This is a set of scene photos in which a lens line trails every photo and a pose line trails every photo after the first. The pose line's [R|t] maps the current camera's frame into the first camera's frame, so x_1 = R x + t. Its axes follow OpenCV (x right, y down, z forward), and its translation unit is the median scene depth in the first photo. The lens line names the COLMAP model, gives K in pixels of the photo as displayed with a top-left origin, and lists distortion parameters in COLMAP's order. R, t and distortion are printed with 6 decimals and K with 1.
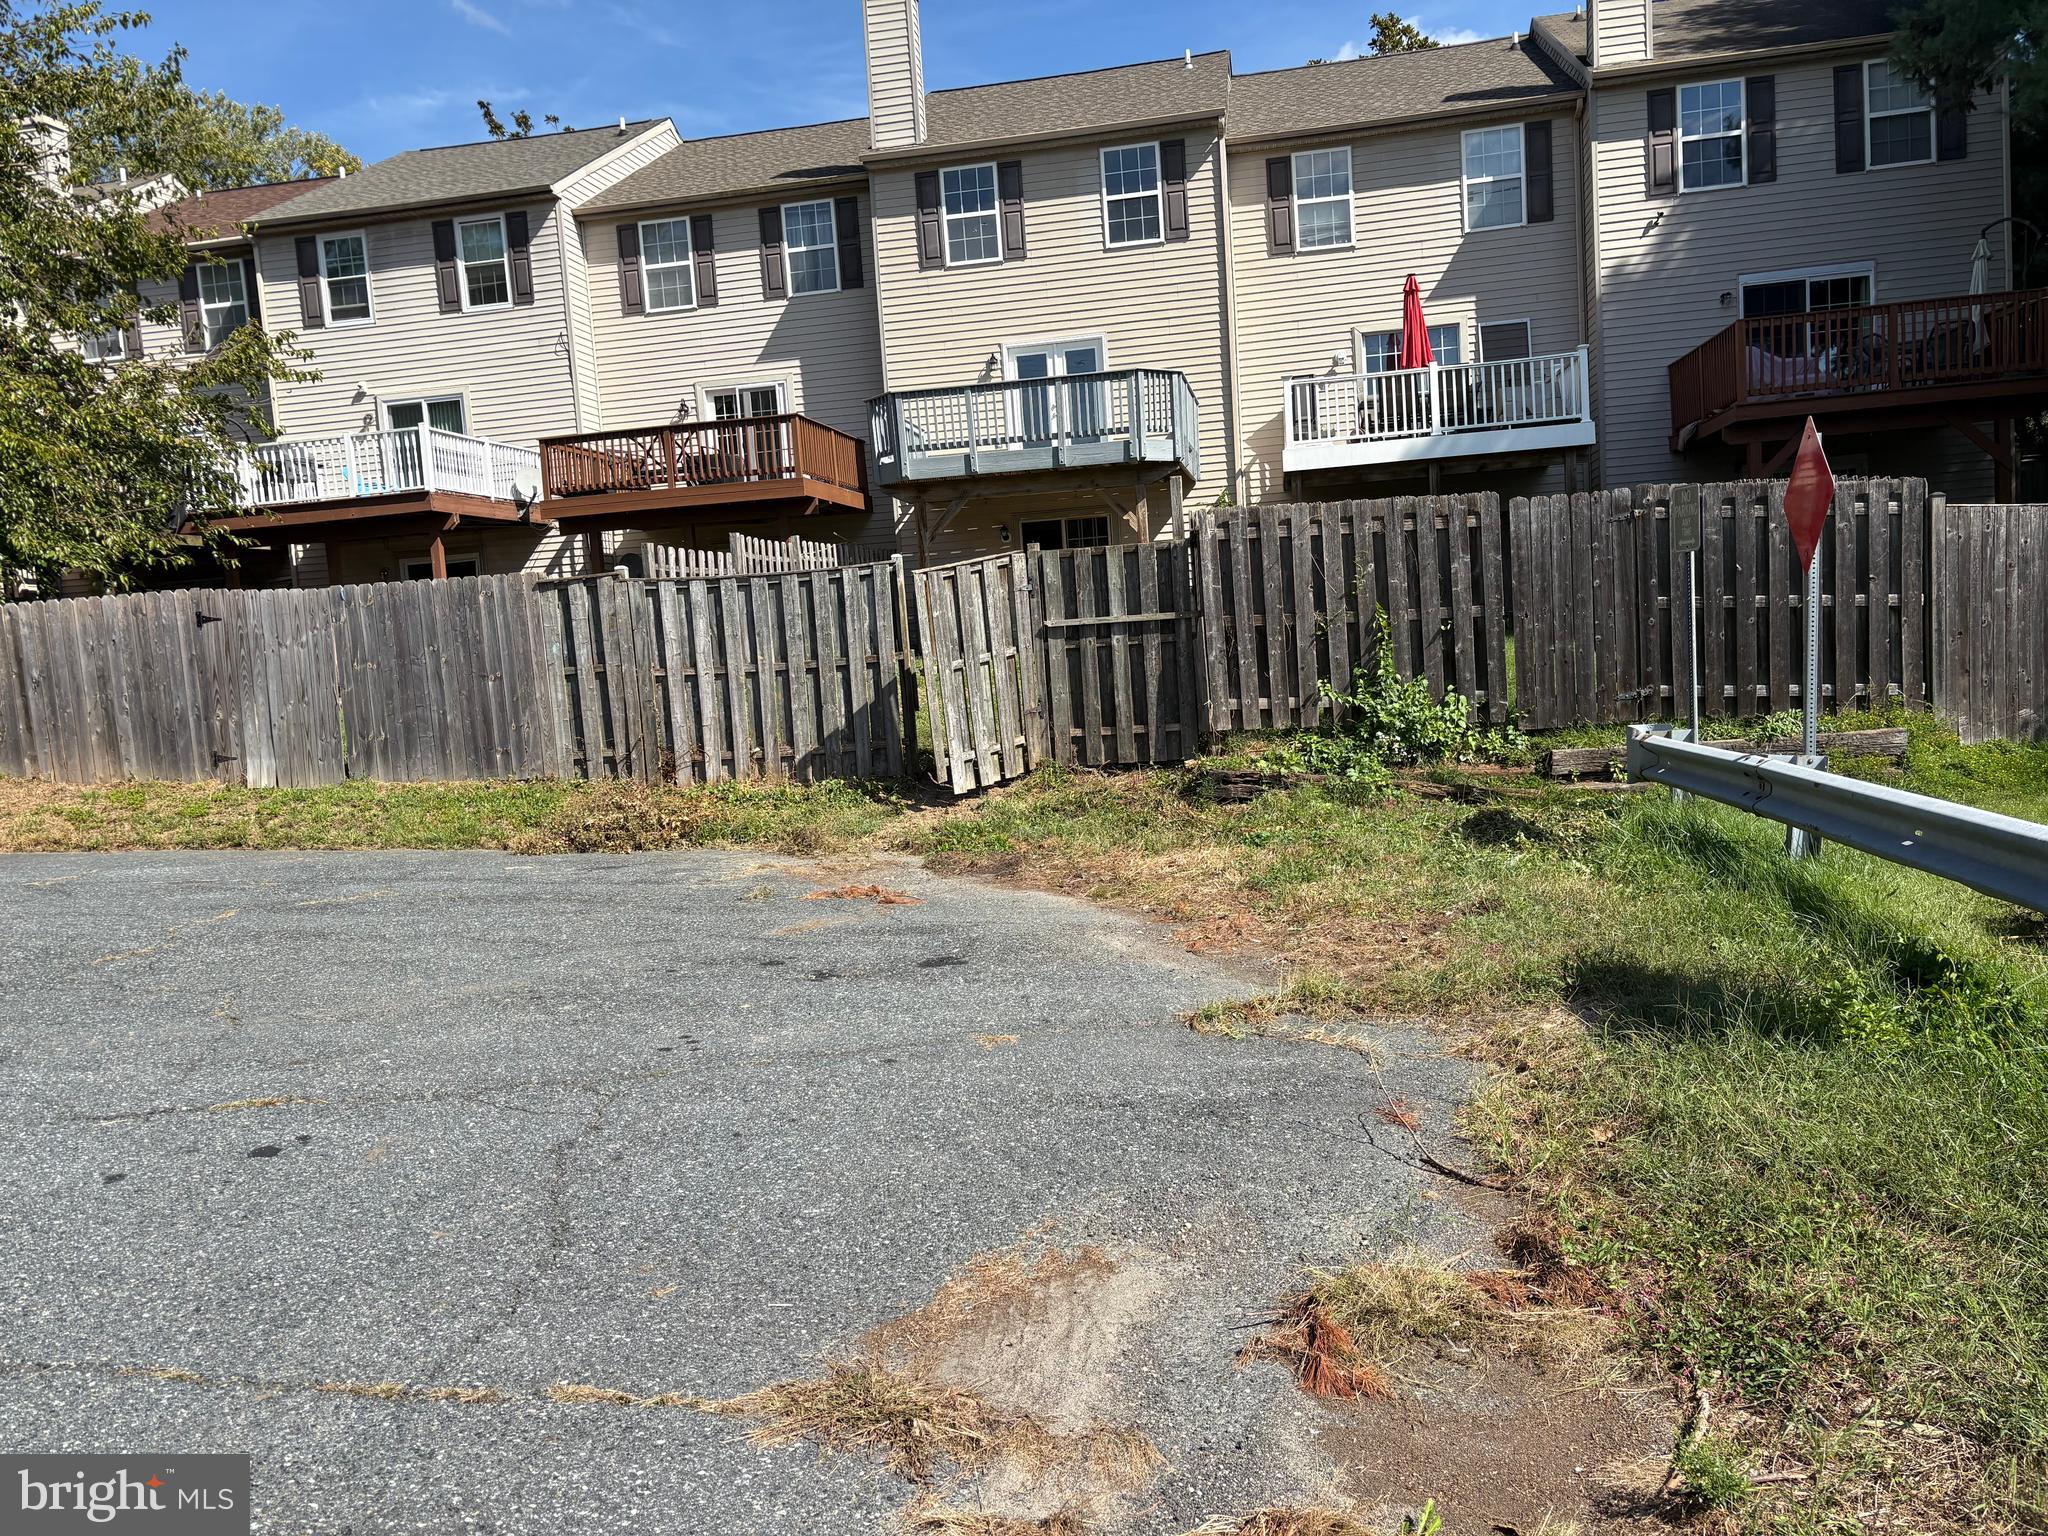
lens RADIAL K [[1484.2, 0, 1024.3], [0, 1484.2, 761.9], [0, 0, 1]] dist [0.054058, -0.063549]
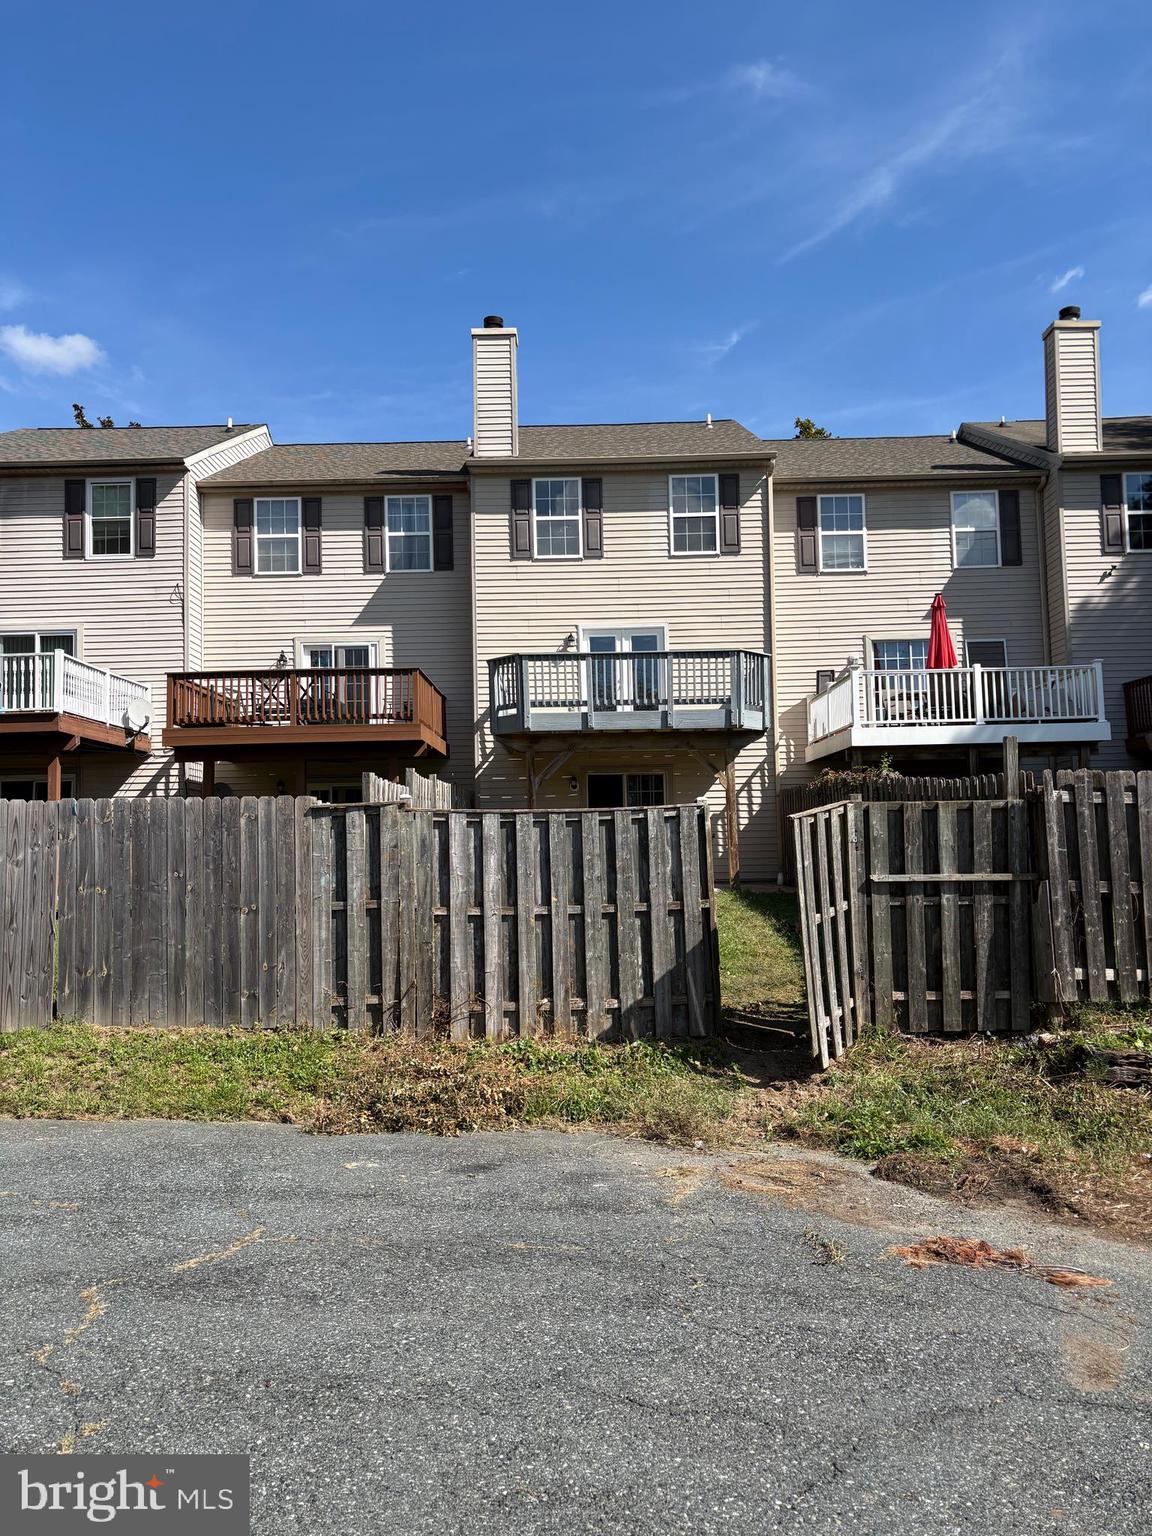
lens RADIAL K [[1114.1, 0, 577.5], [0, 1114.1, 776.5], [0, 0, 1]] dist [0.157353, -0.391637]
pose [[0.985582, 0.059996, 0.158202, -0.161046], [-0.033069, 0.985293, -0.167643, -0.017003], [-0.165933, 0.159995, 0.973071, 0.177655]]
